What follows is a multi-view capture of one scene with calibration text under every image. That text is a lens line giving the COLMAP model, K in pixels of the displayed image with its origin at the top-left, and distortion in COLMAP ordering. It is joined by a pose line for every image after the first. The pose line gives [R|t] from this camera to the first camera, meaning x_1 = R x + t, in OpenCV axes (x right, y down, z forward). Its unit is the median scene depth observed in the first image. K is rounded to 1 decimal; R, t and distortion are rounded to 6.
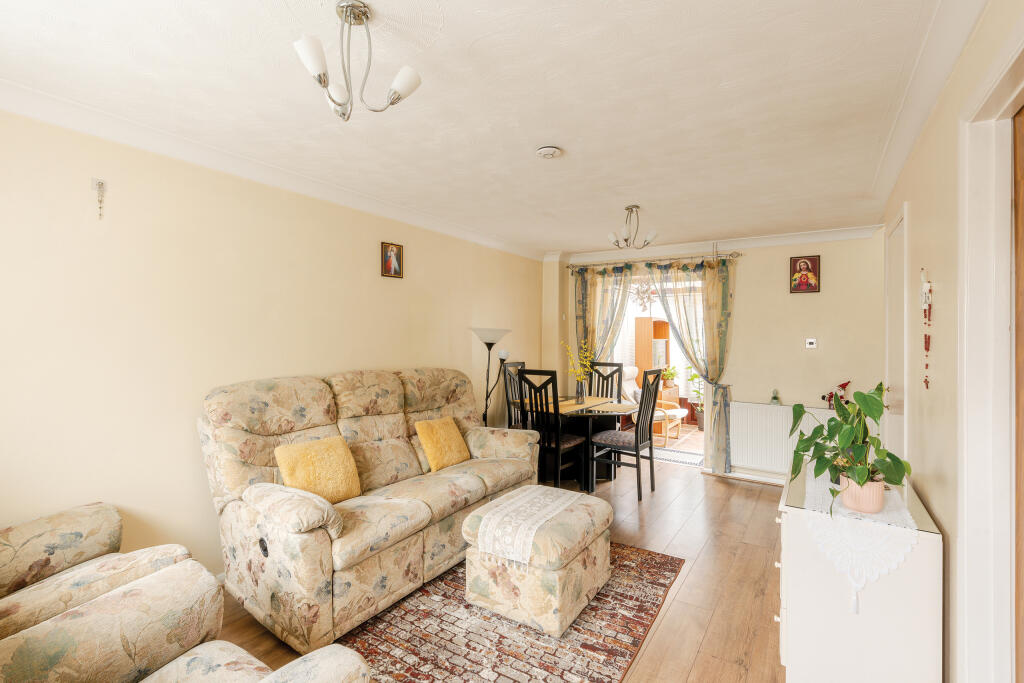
lens RADIAL K [[467.1, 0, 503.2], [0, 467.1, 329.6], [0, 0, 1]] dist [-0.009548, 0.002268]
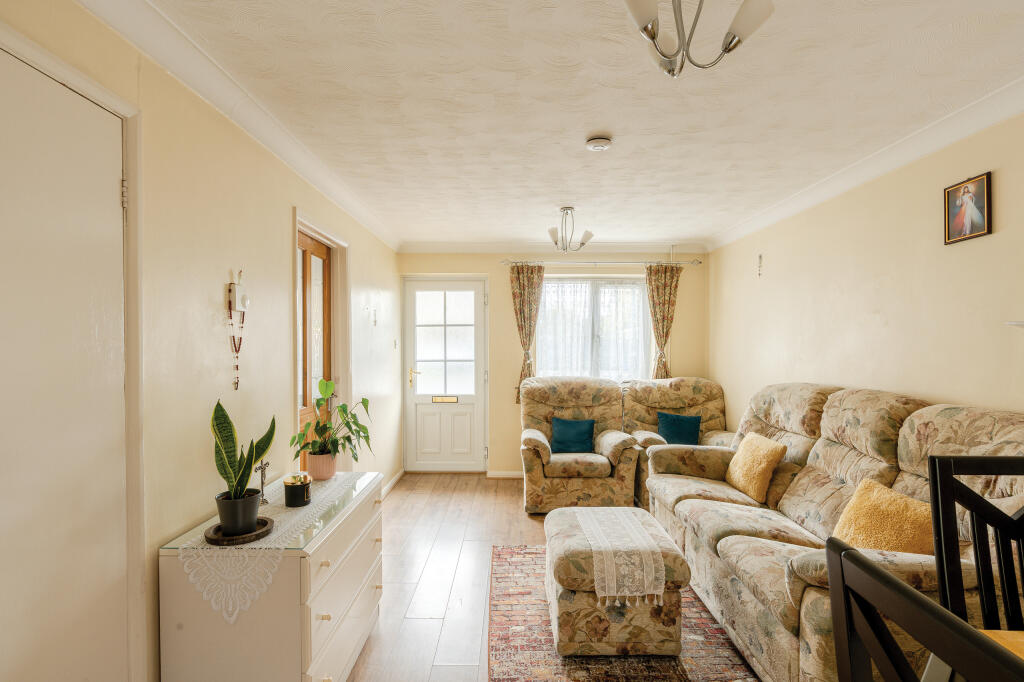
lens RADIAL K [[487.7, 0, 510.5], [0, 487.7, 347.8], [0, 0, 1]] dist [-0.009310, 0.002458]
pose [[-0.826718, -0.001921, -0.562613, 0.549099], [-0.002232, 0.999997, -0.000135, 0.018919], [0.562612, 0.001144, -0.826720, 1.189949]]
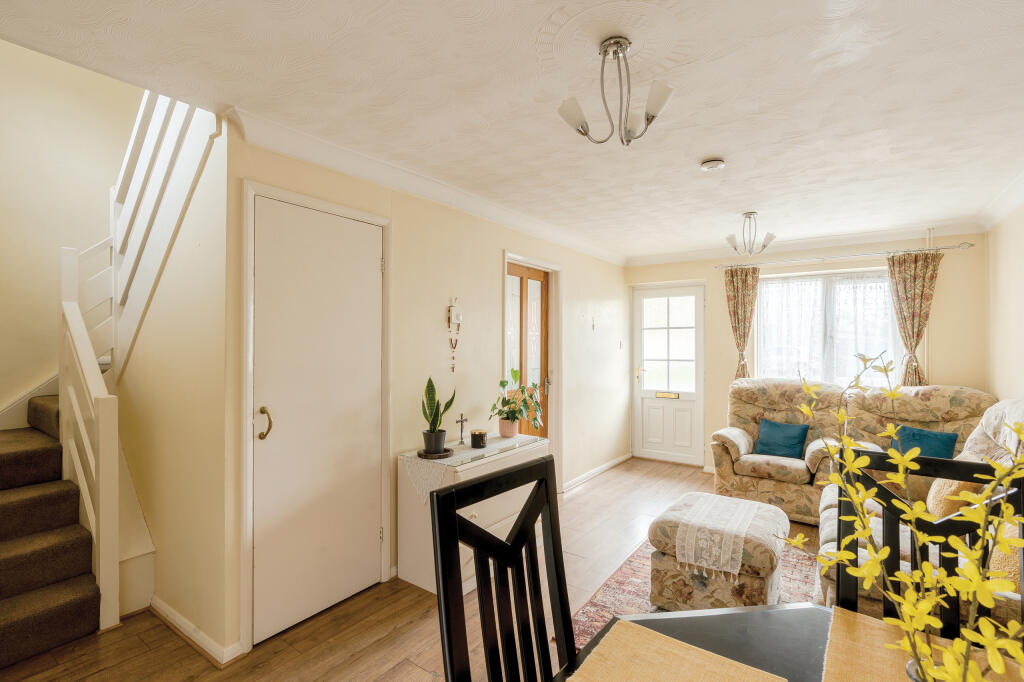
lens RADIAL K [[467.1, 0, 521.6], [0, 467.1, 336.9], [0, 0, 1]] dist [-0.009548, 0.002268]
pose [[-0.999835, -0.009780, 0.015332, 0.348996], [-0.010134, 0.999680, -0.023182, 0.021701], [-0.015101, -0.023333, -0.999614, 1.422582]]
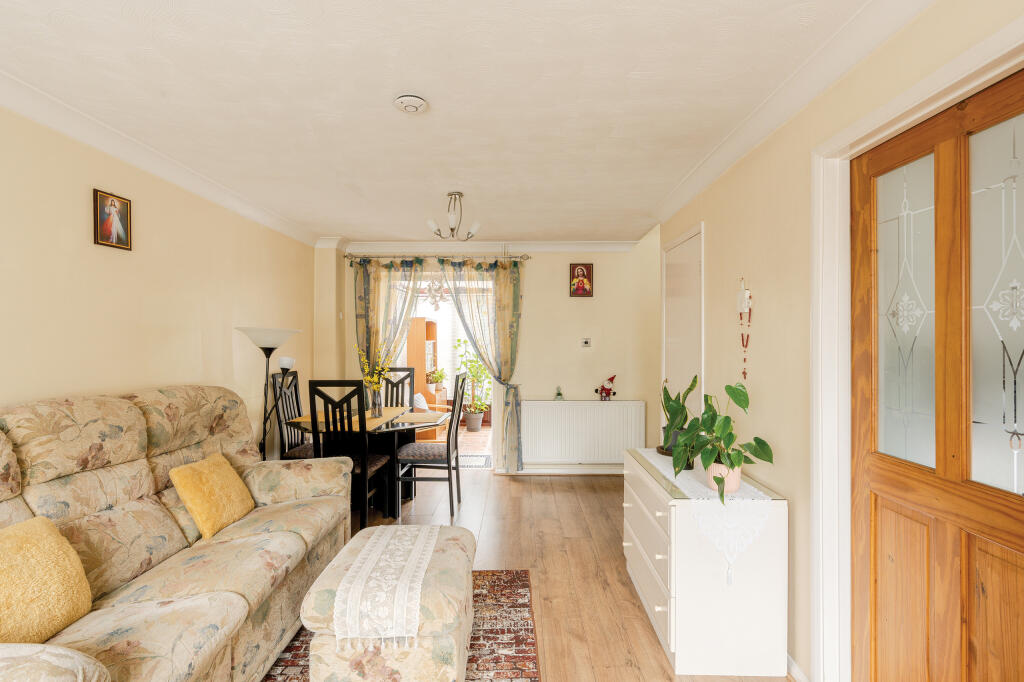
lens RADIAL K [[486.8, 0, 510.6], [0, 486.8, 337.2], [0, 0, 1]] dist [-0.009955, 0.003828]
pose [[0.837202, -0.007117, 0.546847, -0.148653], [0.000361, 0.999922, 0.012461, 0.002101], [-0.546893, -0.010235, 0.837140, 0.153195]]
